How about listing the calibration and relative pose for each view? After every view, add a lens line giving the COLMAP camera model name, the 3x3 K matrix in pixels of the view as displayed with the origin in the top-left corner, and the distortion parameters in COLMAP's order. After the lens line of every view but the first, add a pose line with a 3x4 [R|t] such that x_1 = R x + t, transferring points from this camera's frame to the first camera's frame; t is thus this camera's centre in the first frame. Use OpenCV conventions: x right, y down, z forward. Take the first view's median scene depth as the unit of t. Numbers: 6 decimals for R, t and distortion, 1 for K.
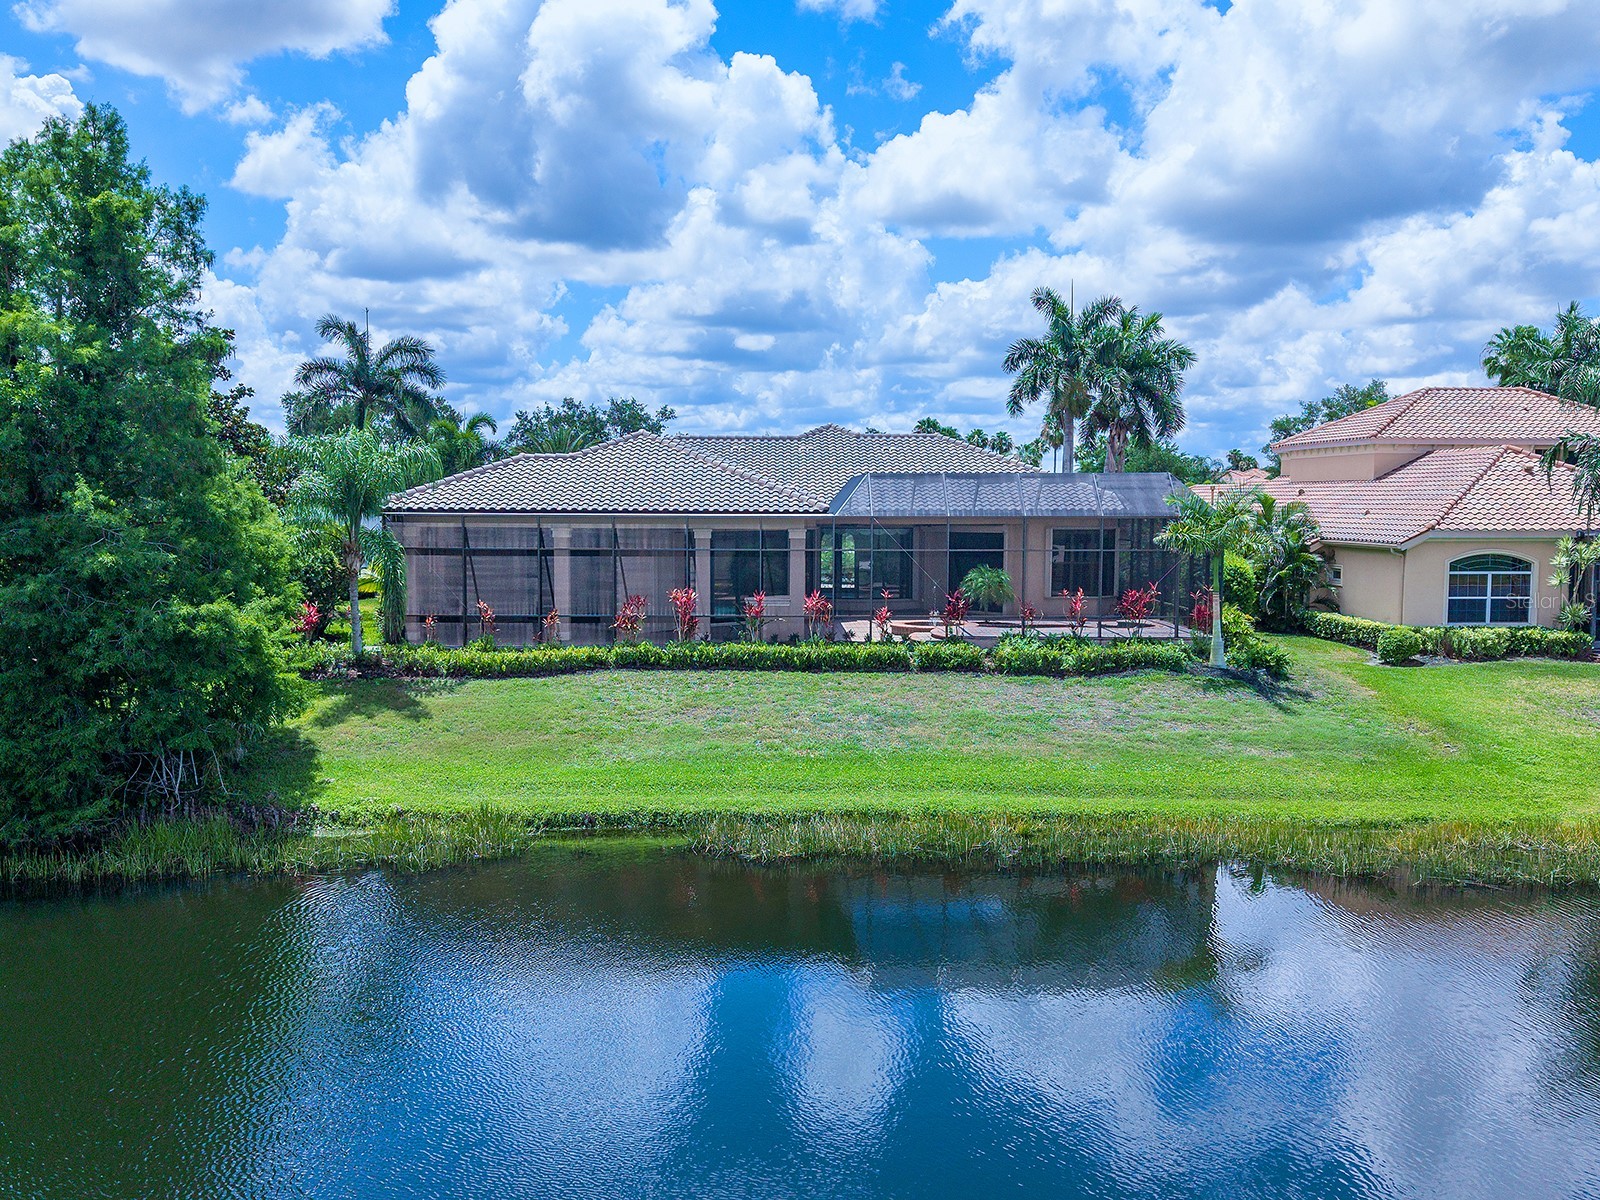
lens RADIAL K [[1479.0, 0, 793.4], [0, 1479.0, 607.9], [0, 0, 1]] dist [0.131477, -0.266445]
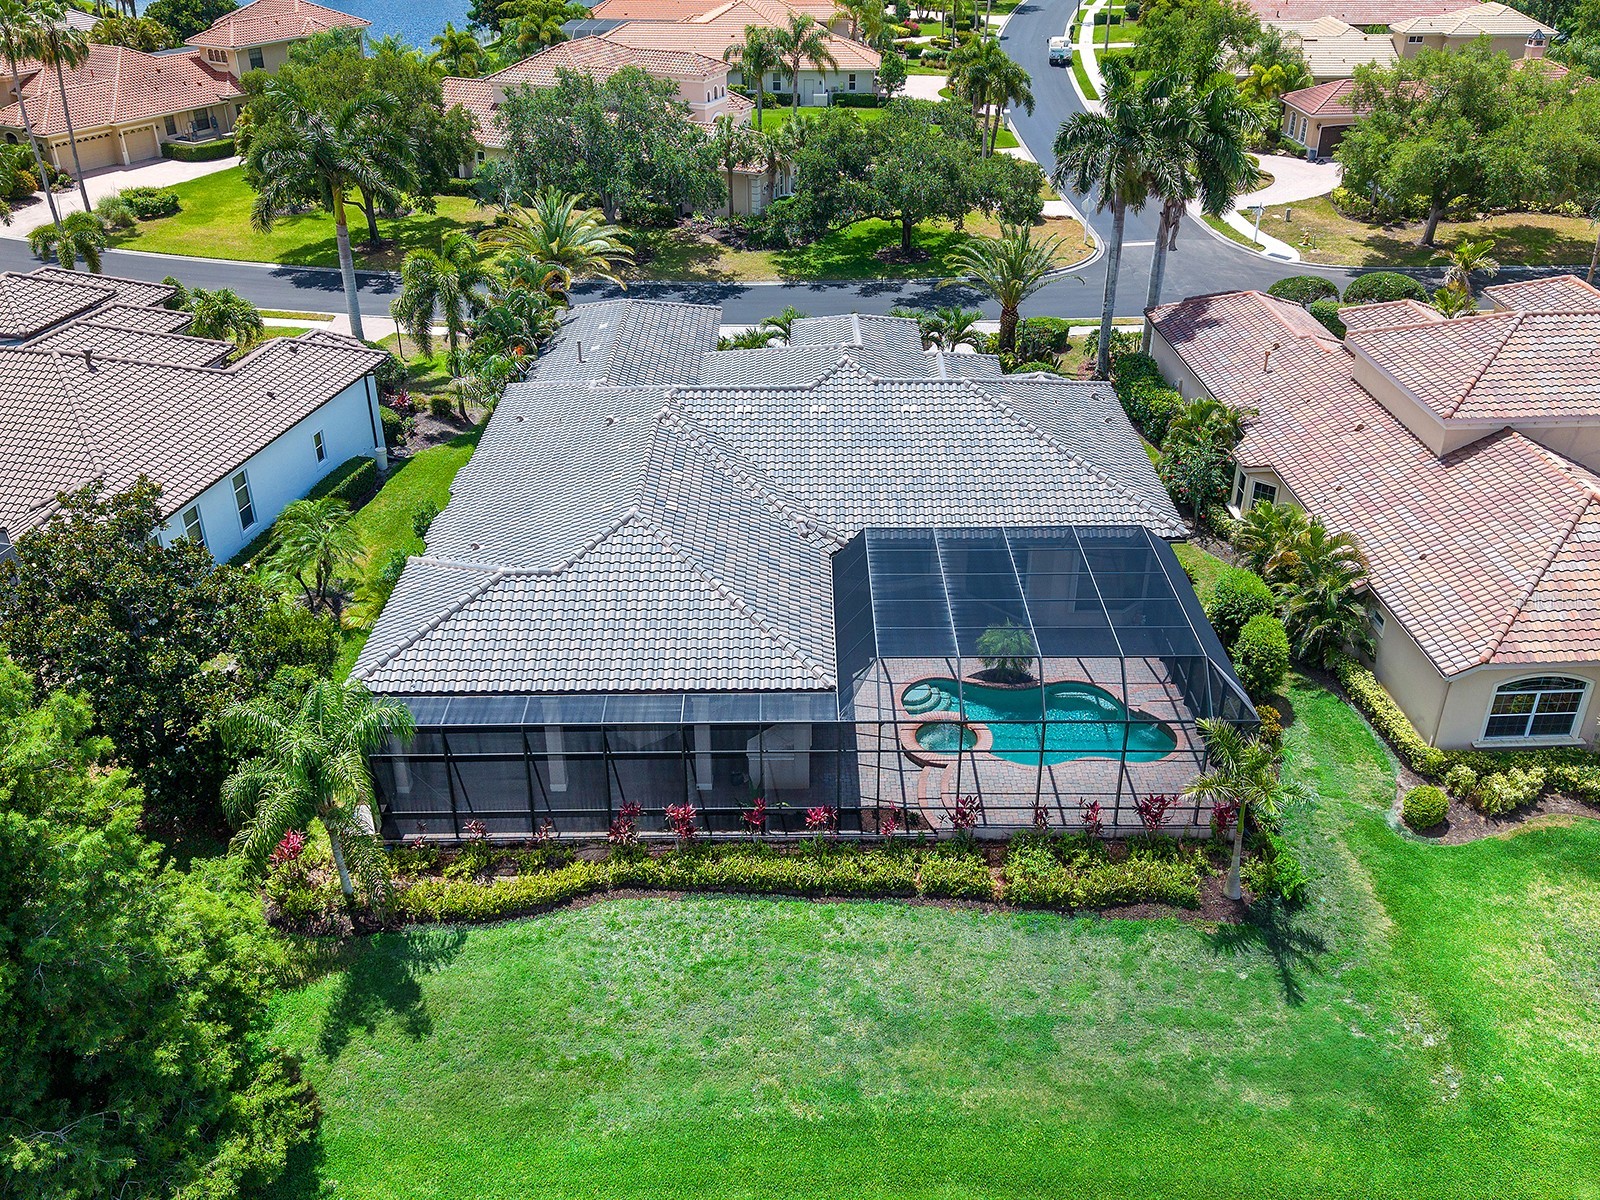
lens RADIAL K [[1421.3, 0, 800.0], [0, 1421.3, 600.0], [0, 0, 1]] dist [0.024412, -0.012680]
pose [[0.999721, -0.001860, -0.023563, 0.025663], [0.011617, 0.906858, 0.421277, -0.534752], [0.020584, -0.421433, 0.906626, 0.238191]]
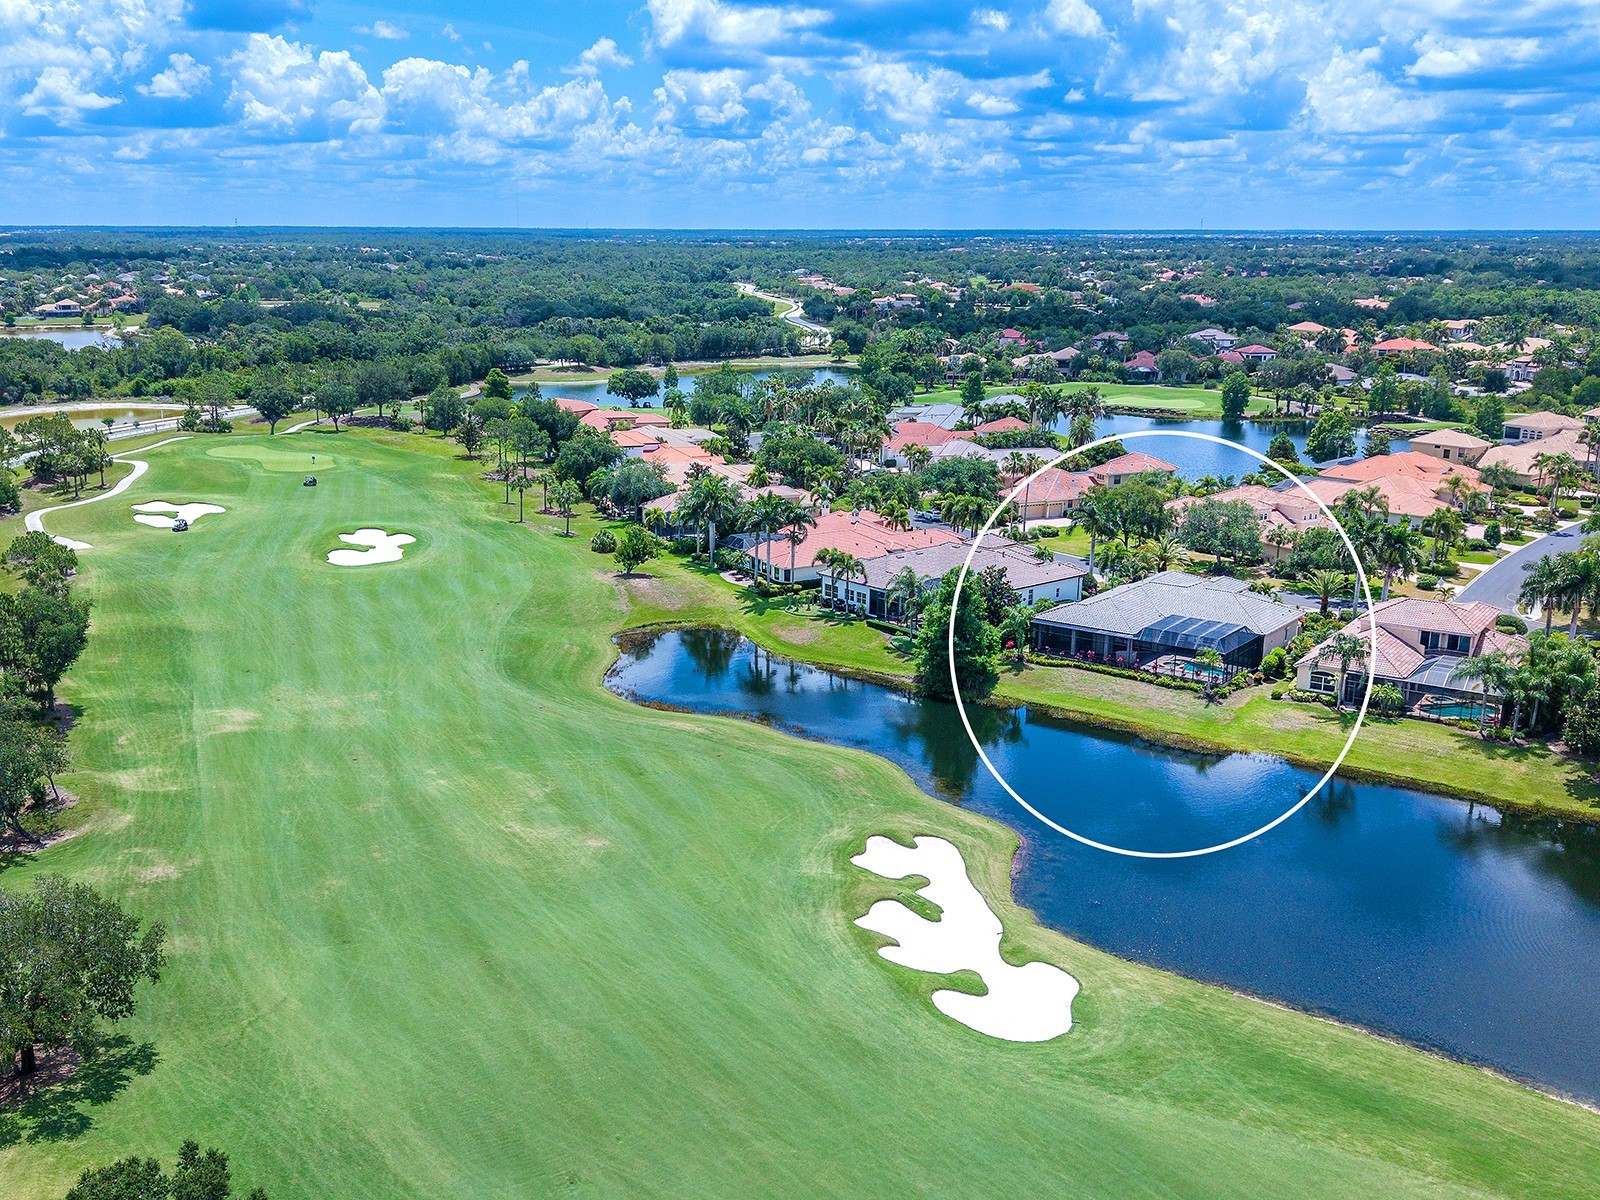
lens RADIAL K [[1472.8, 0, 748.5], [0, 1472.8, 598.4], [0, 0, 1]] dist [0.124273, -0.271114]
pose [[0.769990, 0.141760, -0.622109, 1.827978], [-0.044717, 0.984599, 0.169013, -0.853416], [0.636487, -0.102320, 0.764470, -2.907393]]
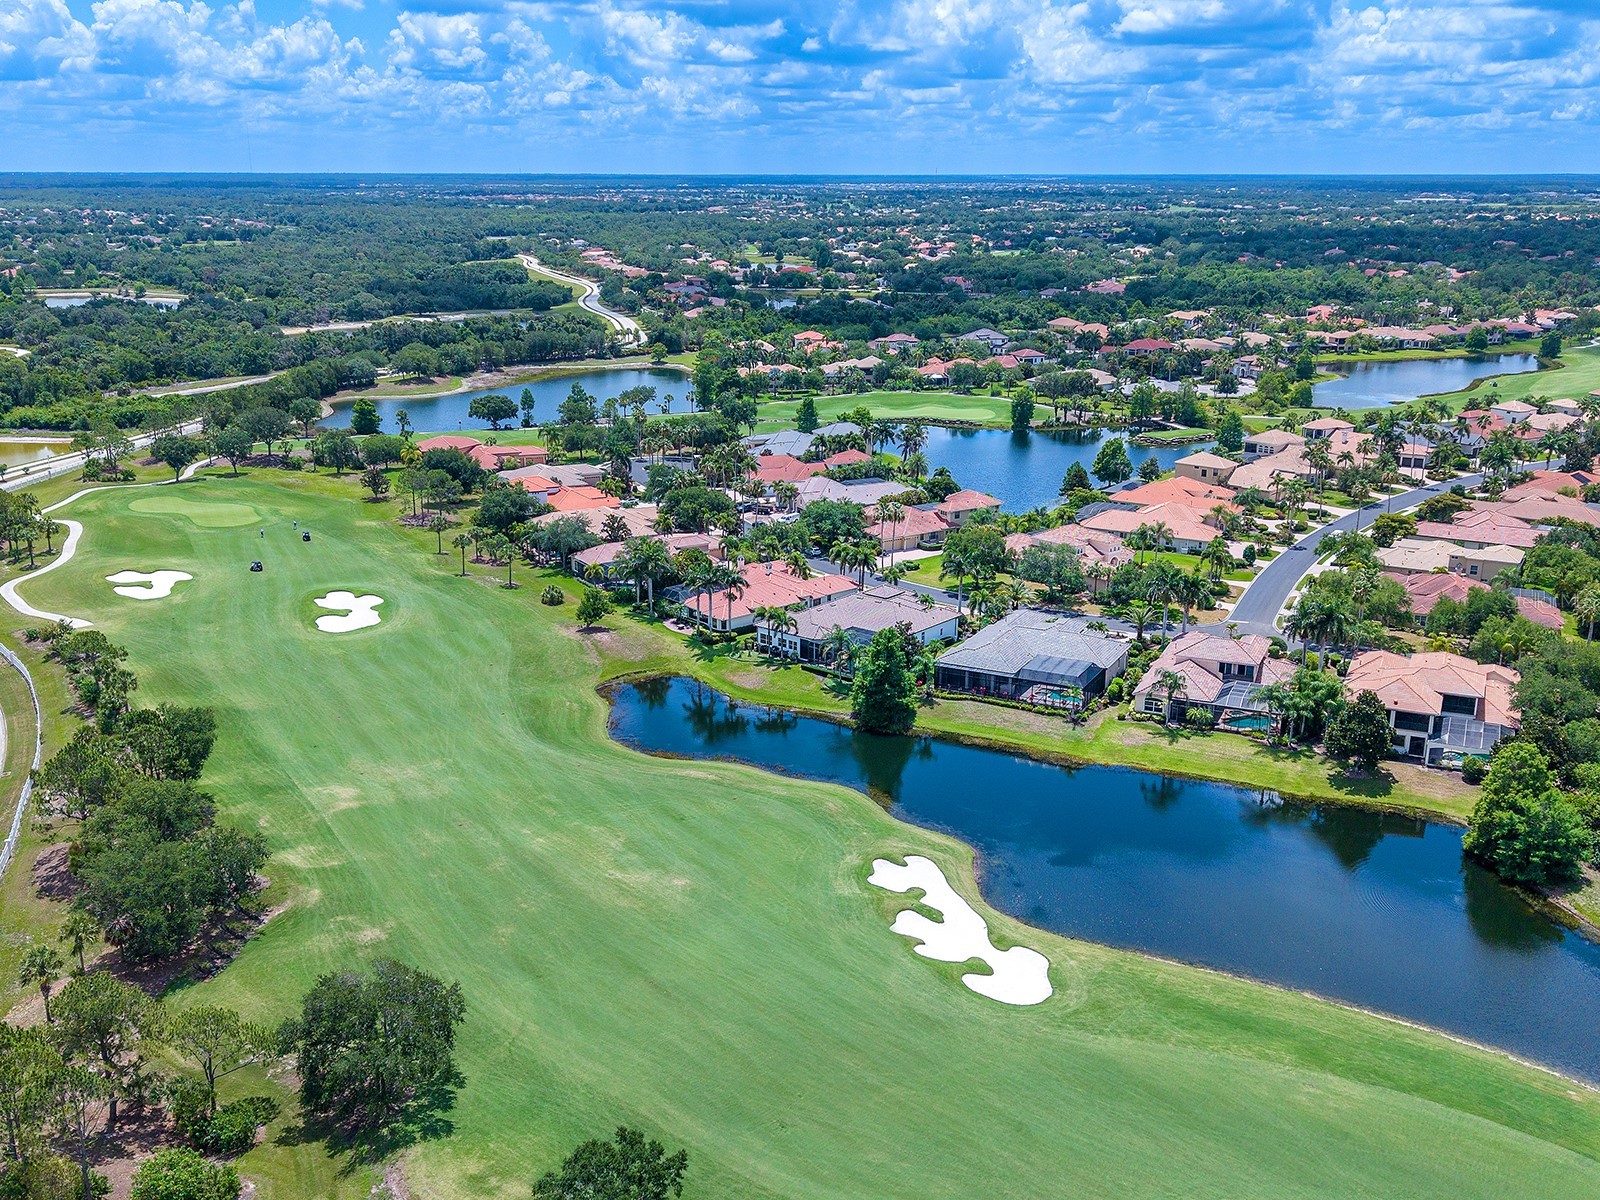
lens RADIAL K [[1417.8, 0, 767.5], [0, 1417.8, 594.7], [0, 0, 1]] dist [0.162769, -0.393548]
pose [[0.866945, 0.118874, -0.484020, 1.822466], [-0.025320, 0.980391, 0.195429, -1.419362], [0.497760, -0.157171, 0.852955, -4.021525]]
